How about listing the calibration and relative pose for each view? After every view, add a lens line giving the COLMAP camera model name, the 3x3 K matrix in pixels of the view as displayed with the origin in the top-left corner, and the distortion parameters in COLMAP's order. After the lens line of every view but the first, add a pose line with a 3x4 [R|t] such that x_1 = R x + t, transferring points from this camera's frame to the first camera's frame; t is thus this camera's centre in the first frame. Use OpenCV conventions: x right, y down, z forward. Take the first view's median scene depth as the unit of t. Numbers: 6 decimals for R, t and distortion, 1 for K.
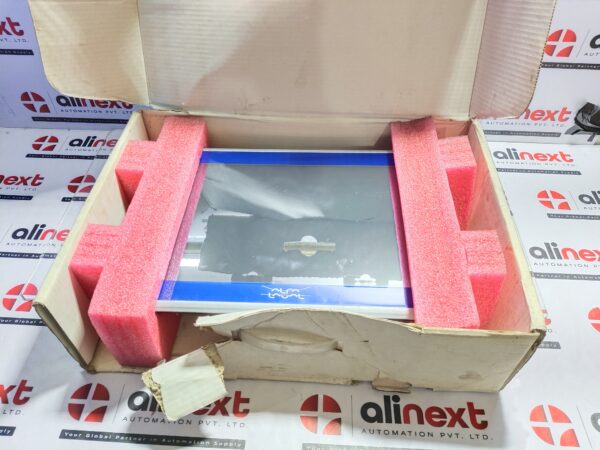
lens RADIAL K [[458.3, 0, 299.8], [0, 458.3, 252.4], [0, 0, 1]] dist [-0.004020, -0.007932]
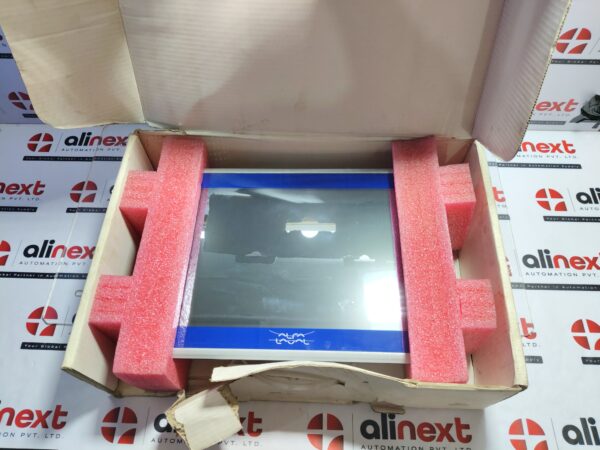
lens RADIAL K [[452.0, 0, 300.7], [0, 452.0, 256.3], [0, 0, 1]] dist [-0.004316, -0.005455]
pose [[0.999751, -0.022274, 0.001003, -0.006000], [0.021566, 0.977429, 0.210163, -0.295592], [-0.005661, -0.210089, 0.977666, -0.002192]]
